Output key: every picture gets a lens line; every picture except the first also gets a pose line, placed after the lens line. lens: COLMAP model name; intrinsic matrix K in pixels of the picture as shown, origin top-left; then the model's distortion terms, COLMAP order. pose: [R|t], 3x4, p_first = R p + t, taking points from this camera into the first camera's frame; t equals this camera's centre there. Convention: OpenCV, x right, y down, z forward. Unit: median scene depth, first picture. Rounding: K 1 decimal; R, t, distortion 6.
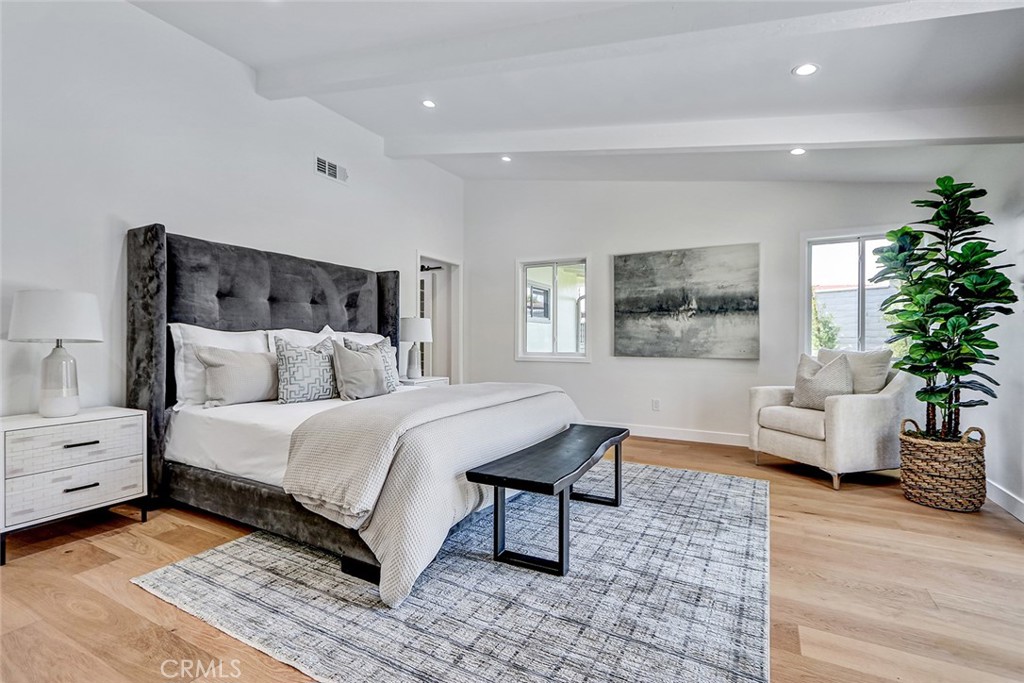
lens RADIAL K [[469.6, 0, 494.0], [0, 469.6, 343.1], [0, 0, 1]] dist [0.000431, -0.000196]
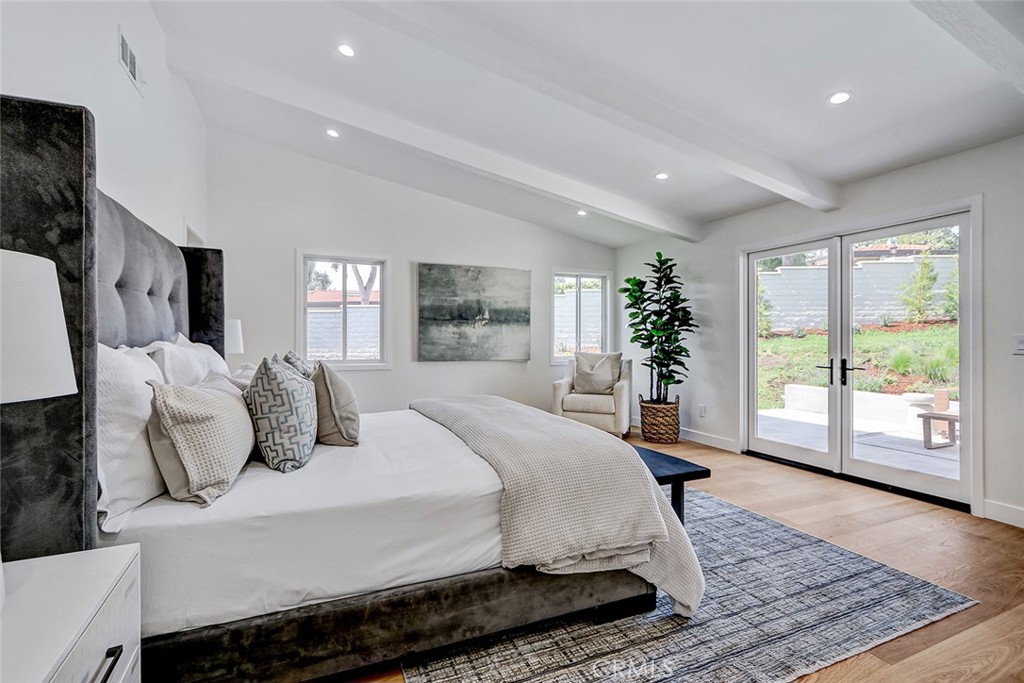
lens RADIAL K [[471.6, 0, 508.0], [0, 471.6, 336.3], [0, 0, 1]] dist [-0.000609, -0.001110]
pose [[0.602592, 0.000596, 0.798049, -0.485903], [0.003634, 0.999987, -0.003491, -0.025157], [-0.798041, 0.005003, 0.602582, 0.252435]]
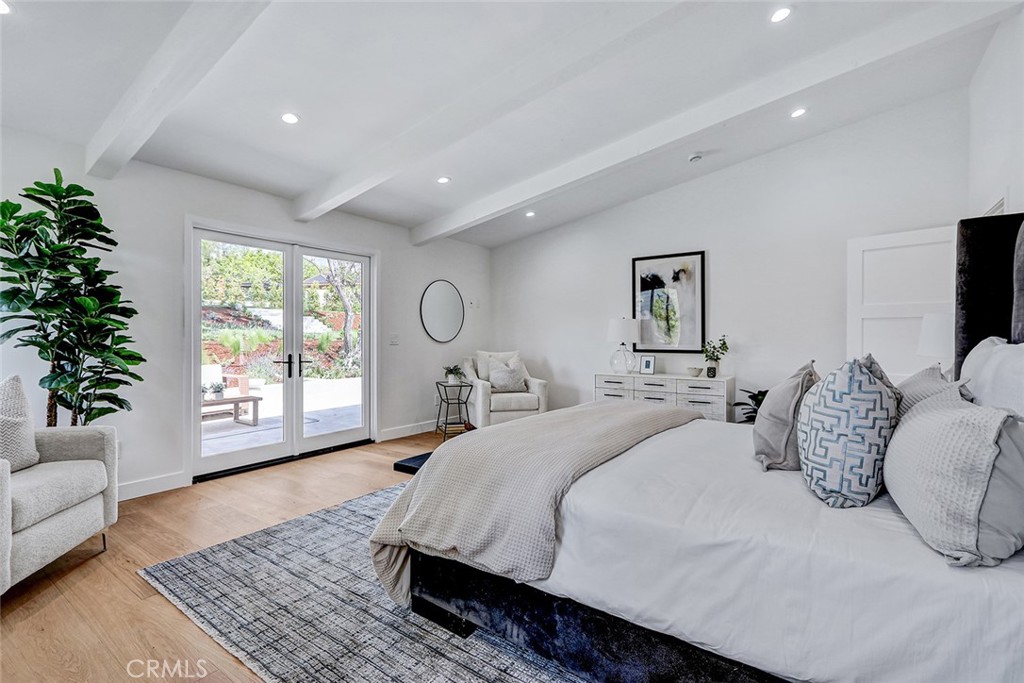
lens RADIAL K [[445.2, 0, 531.9], [0, 445.2, 339.3], [0, 0, 1]] dist [0.000398, -0.000107]
pose [[-0.997215, -0.006613, 0.074291, -0.021065], [-0.006161, 0.999961, 0.006315, -0.023387], [-0.074330, 0.005840, -0.997217, 1.103876]]
